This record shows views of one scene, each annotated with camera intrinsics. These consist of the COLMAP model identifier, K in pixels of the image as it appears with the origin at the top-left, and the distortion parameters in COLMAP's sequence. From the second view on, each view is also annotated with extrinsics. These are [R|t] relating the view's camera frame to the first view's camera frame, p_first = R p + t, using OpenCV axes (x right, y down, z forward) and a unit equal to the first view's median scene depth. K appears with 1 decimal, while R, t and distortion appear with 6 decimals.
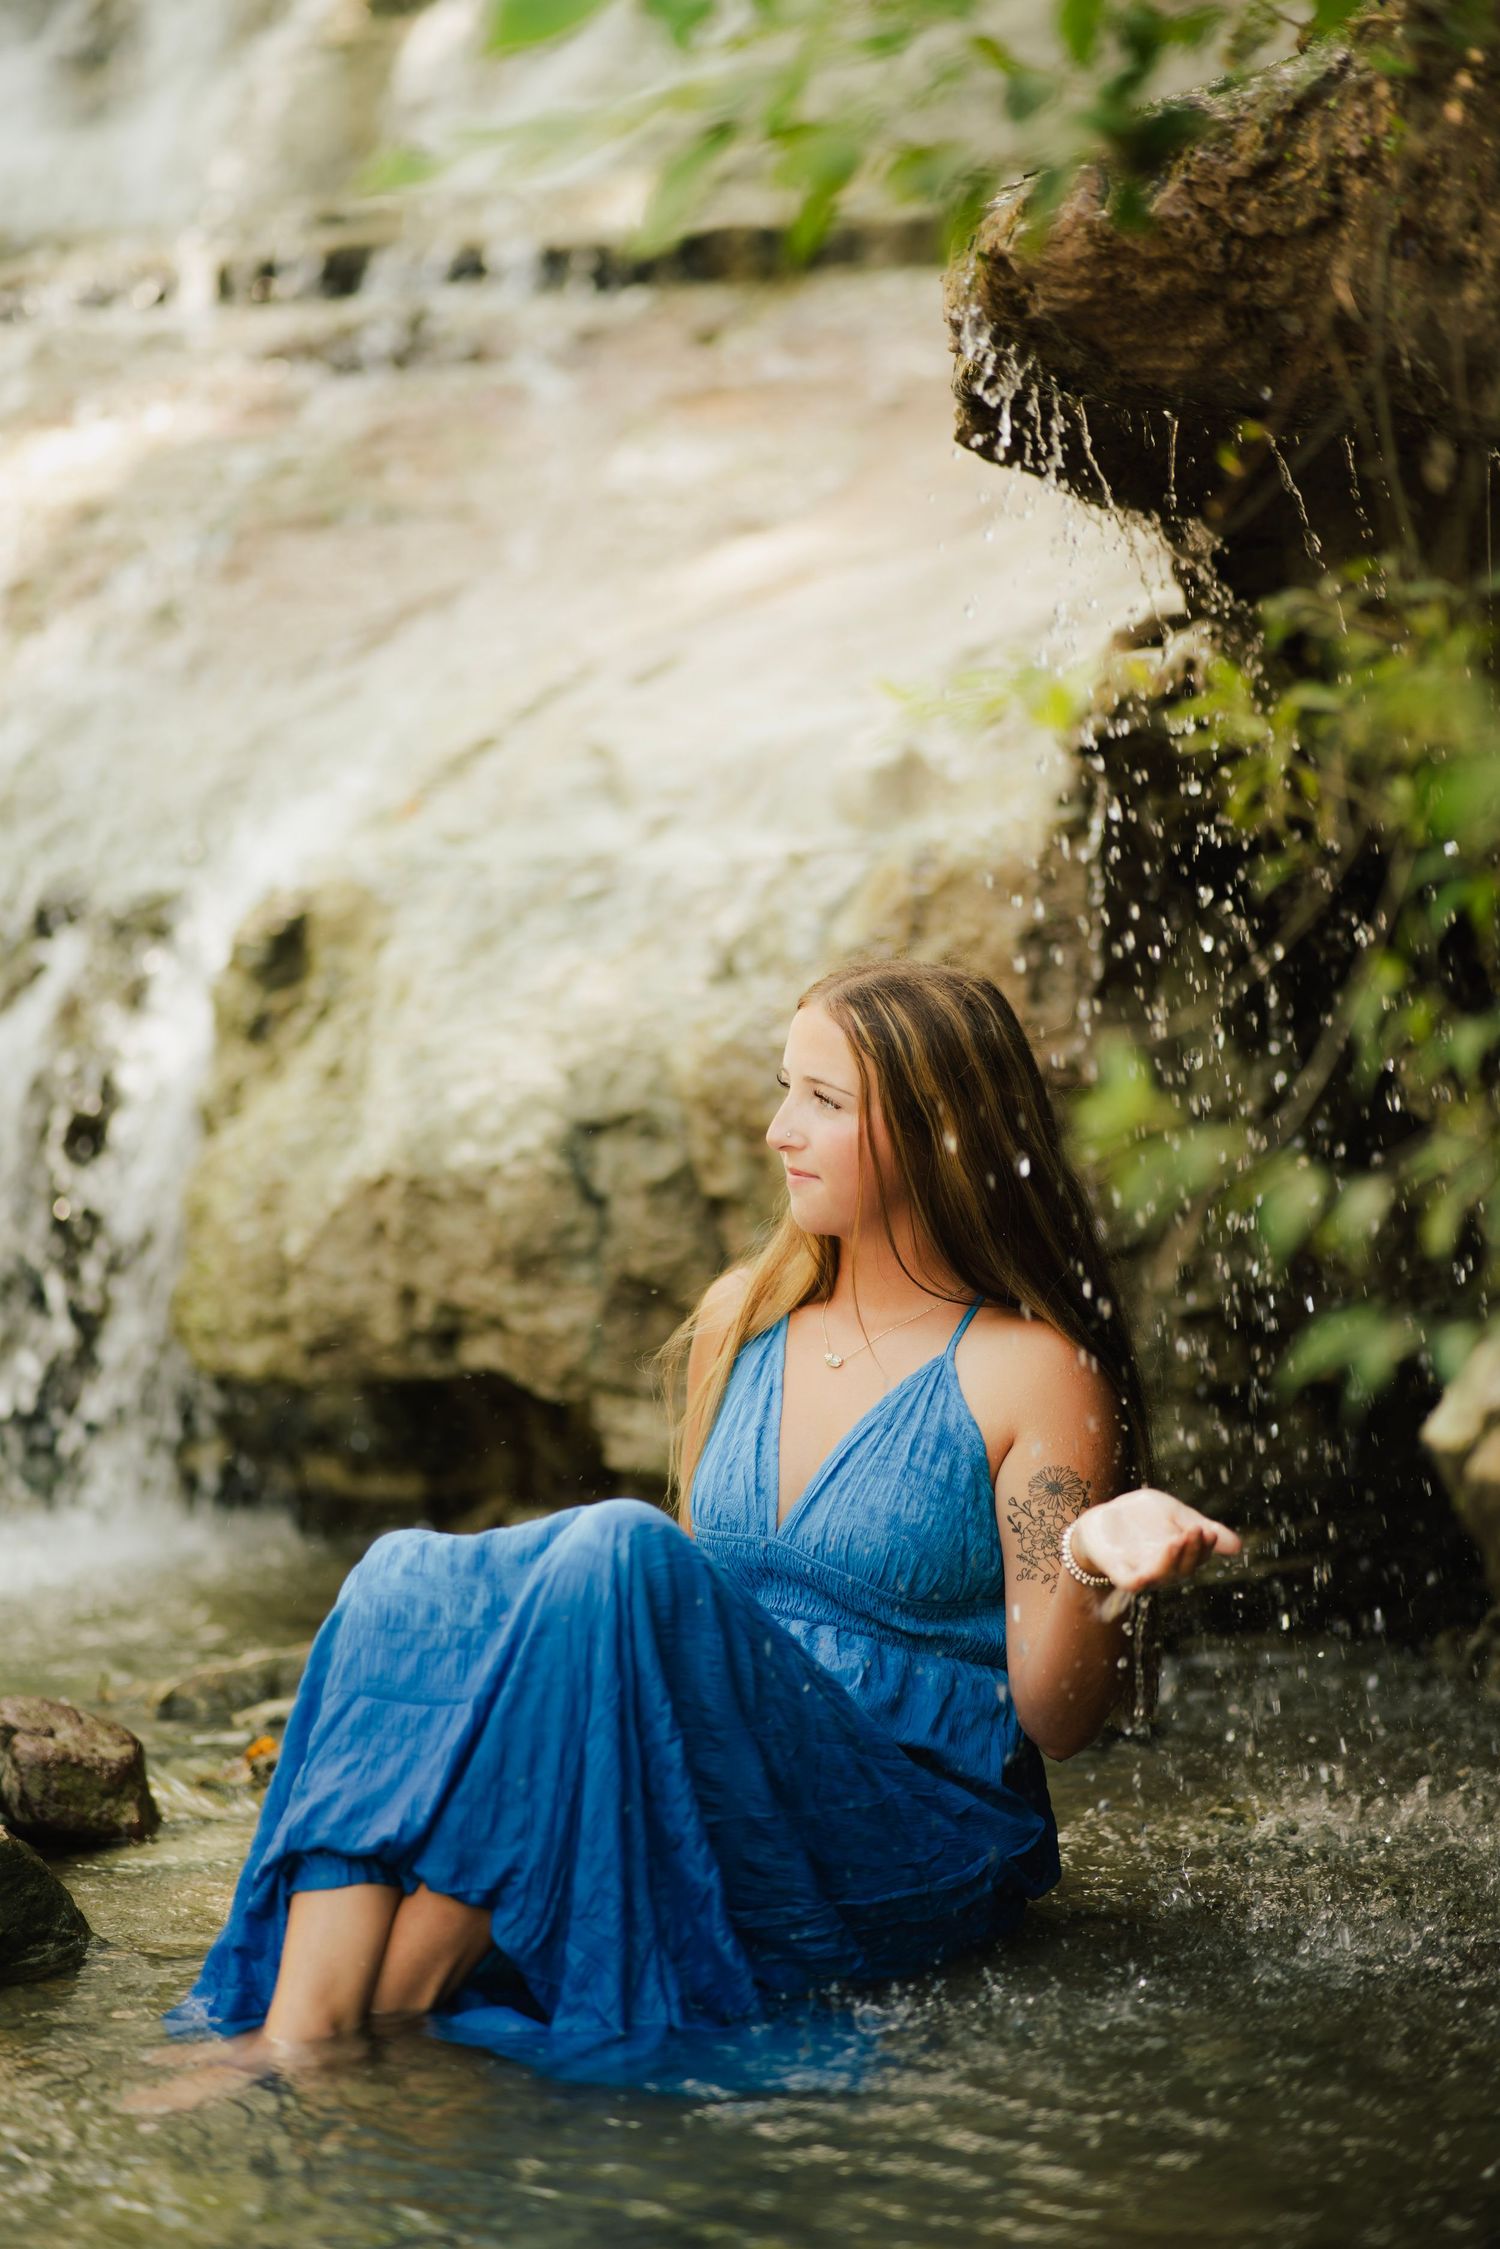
lens RADIAL K [[5448.4, 0, 751.5], [0, 5448.4, 1135.4], [0, 0, 1]] dist [0.074947, -0.821969]
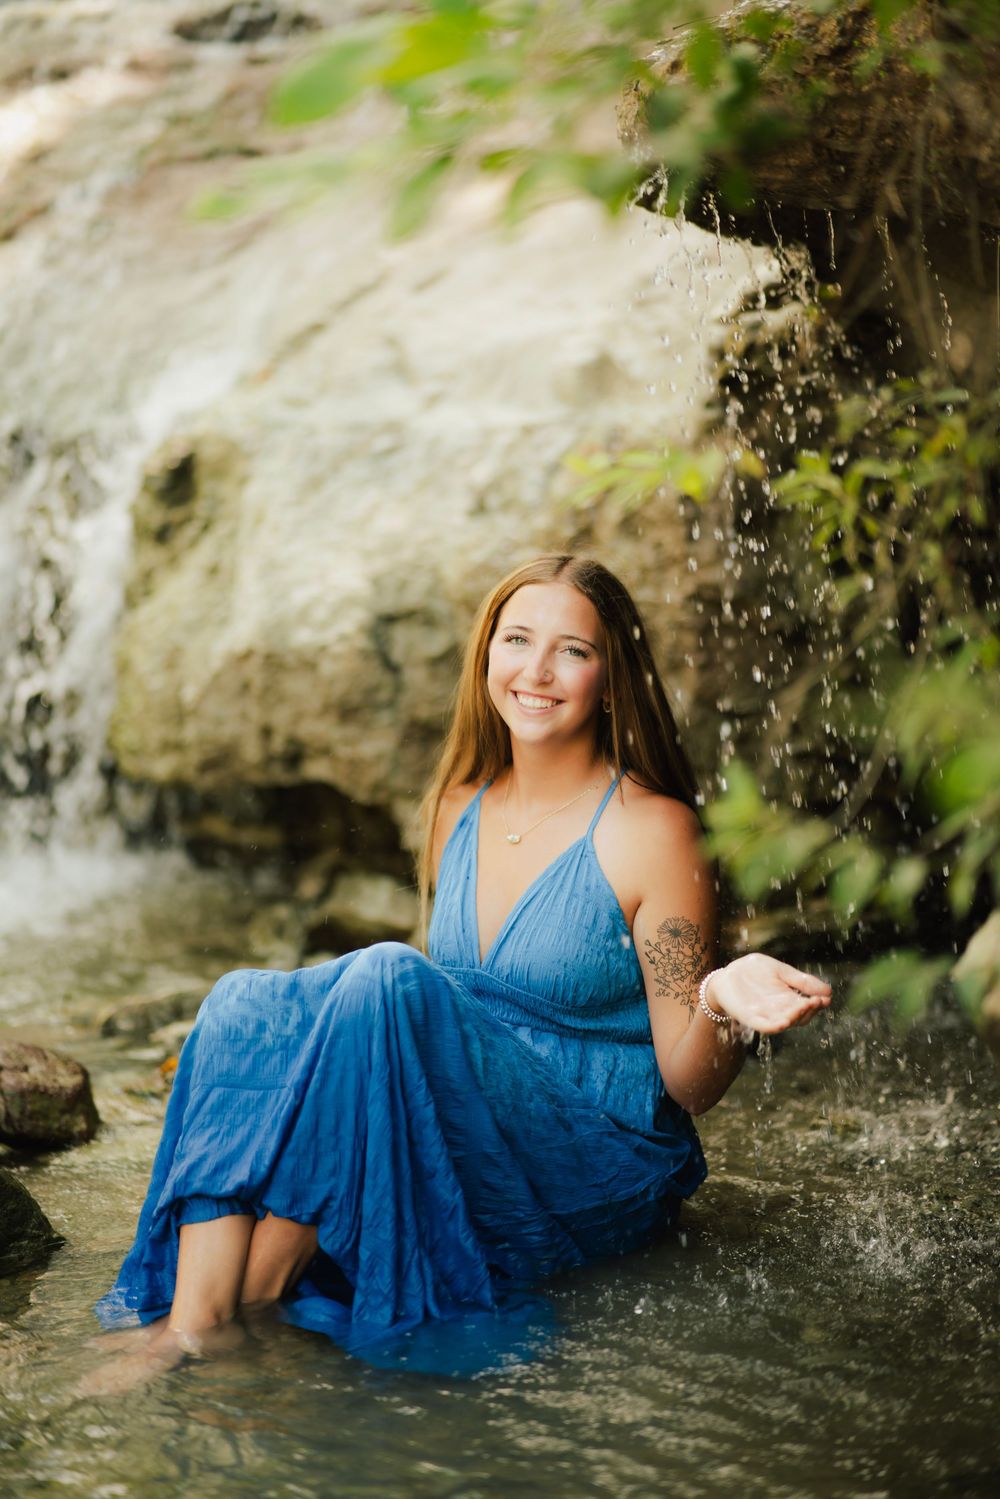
lens RADIAL K [[3631.4, 0, 501.0], [0, 3631.4, 756.8], [0, 0, 1]] dist [0.074947, -0.821969]
pose [[0.999895, -0.013523, -0.005148, 0.005152], [0.013924, 0.996019, 0.088043, -0.049833], [0.003936, -0.088105, 0.996103, 0.025182]]
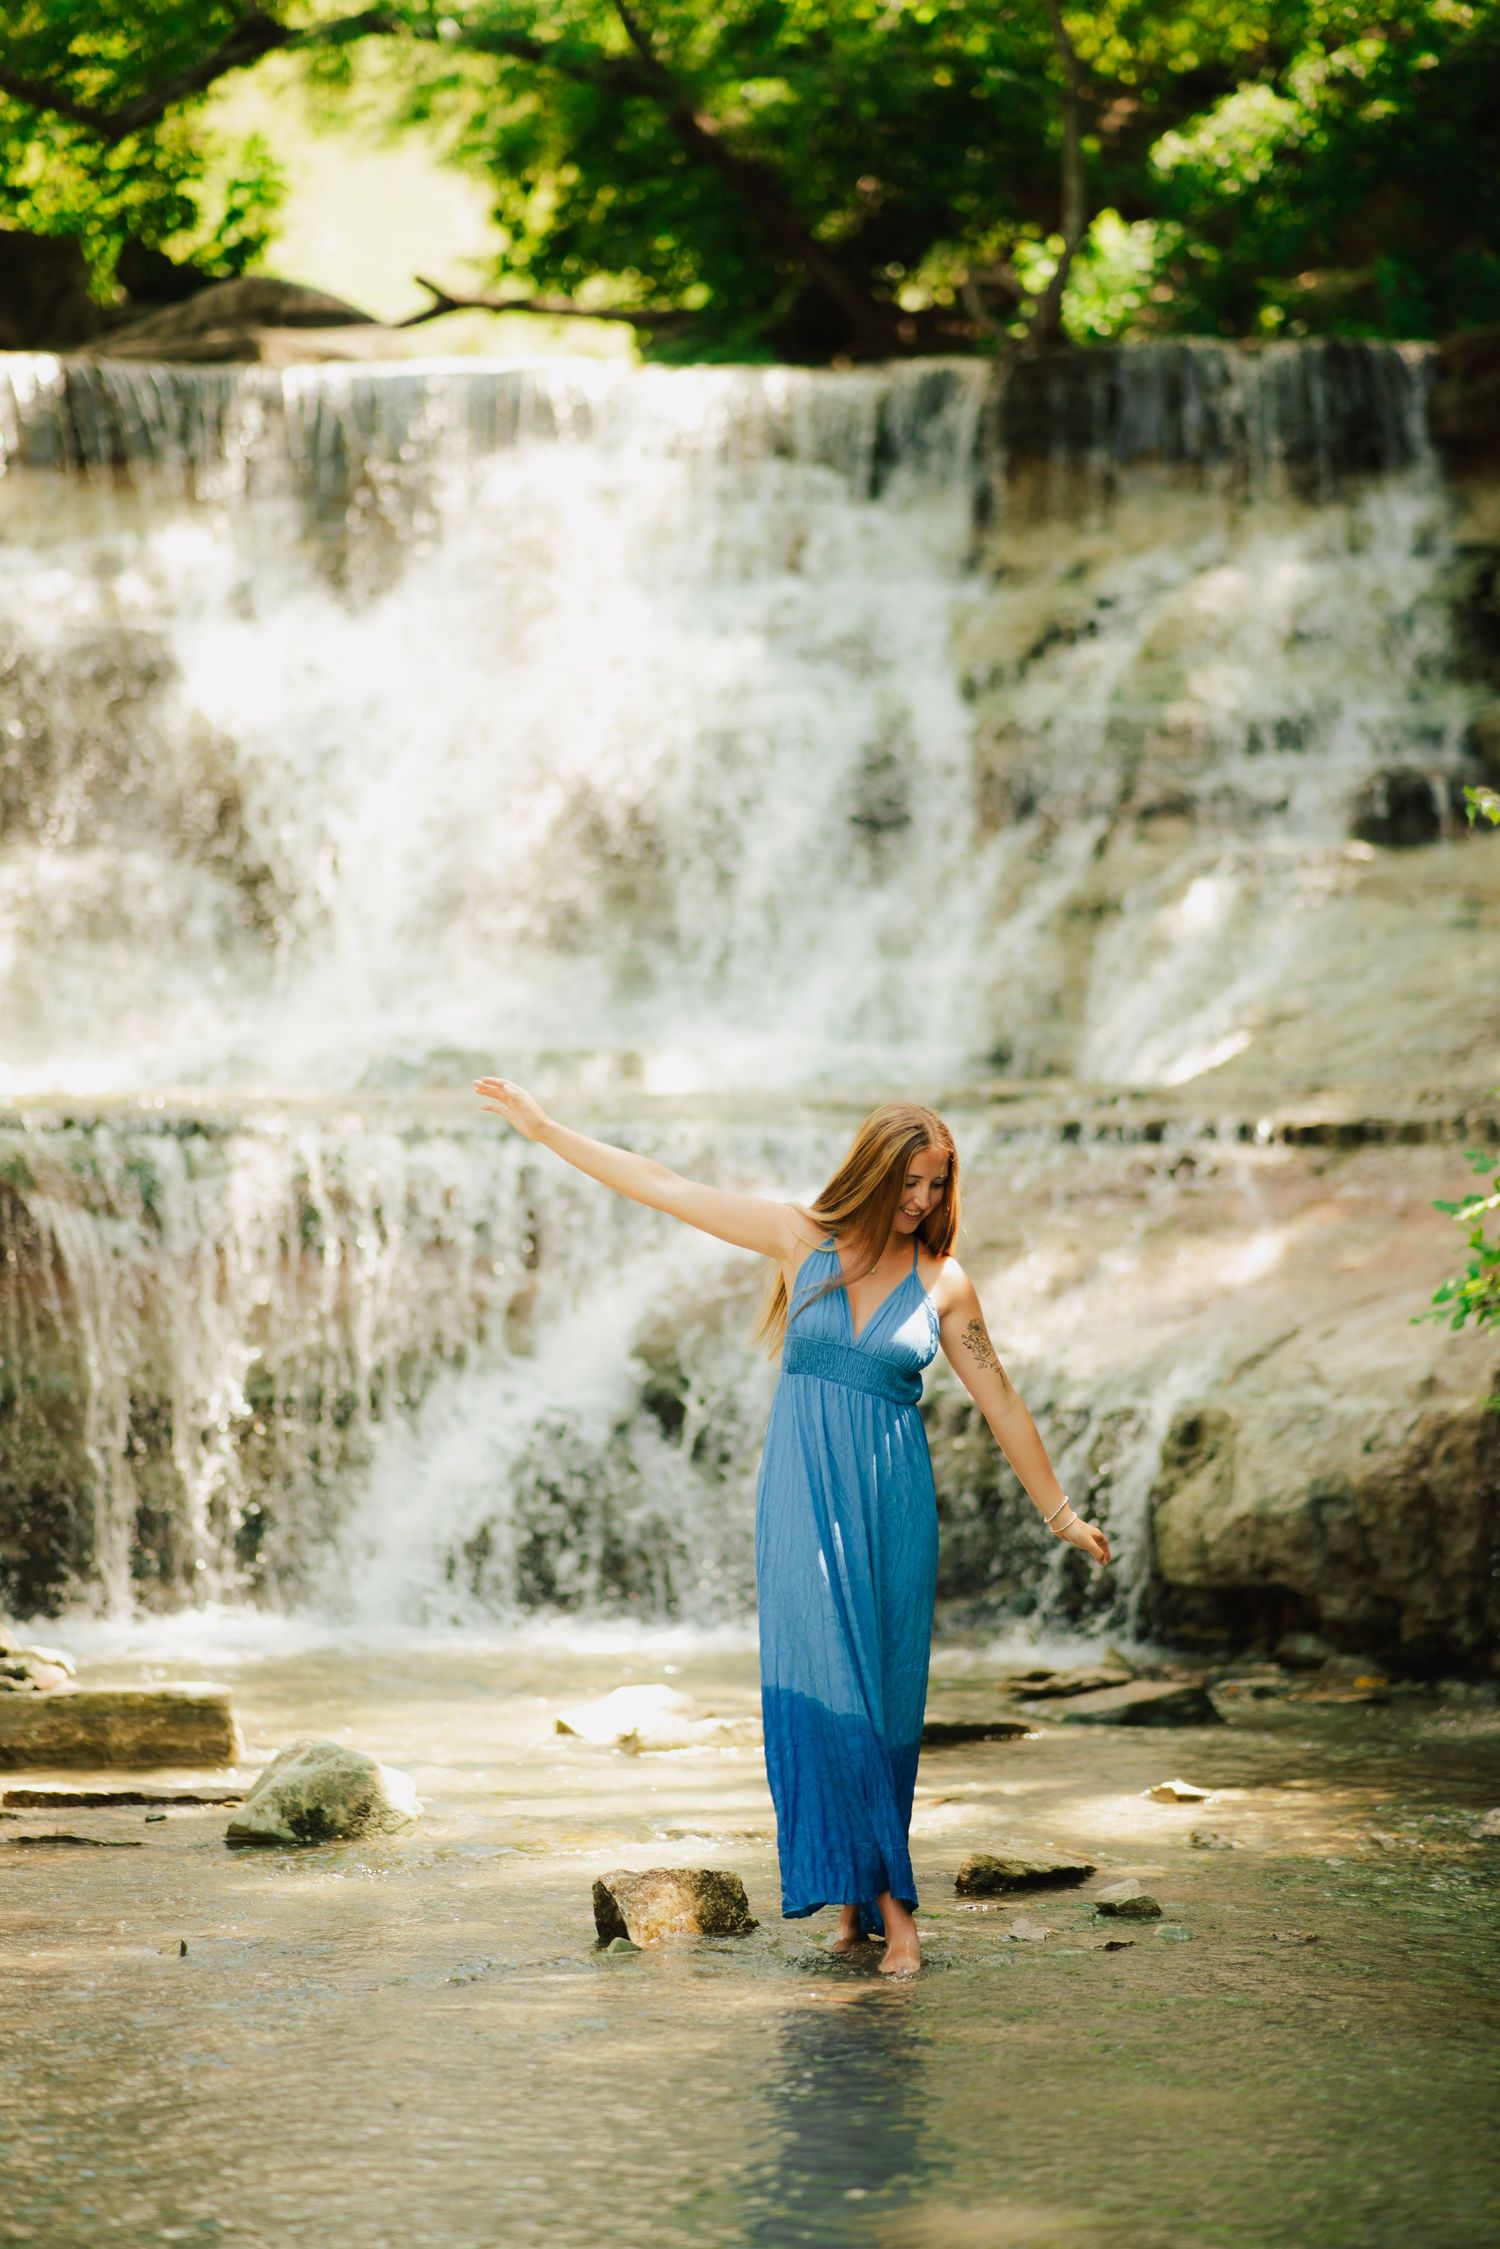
lens RADIAL K [[5448.4, 0, 751.5], [0, 5448.4, 1135.4], [0, 0, 1]] dist [0.074947, -0.821969]
pose [[0.998329, 0.034467, -0.046386, -0.205866], [-0.037863, 0.996506, -0.074444, 0.032672], [0.043659, 0.076076, 0.996146, -1.947662]]
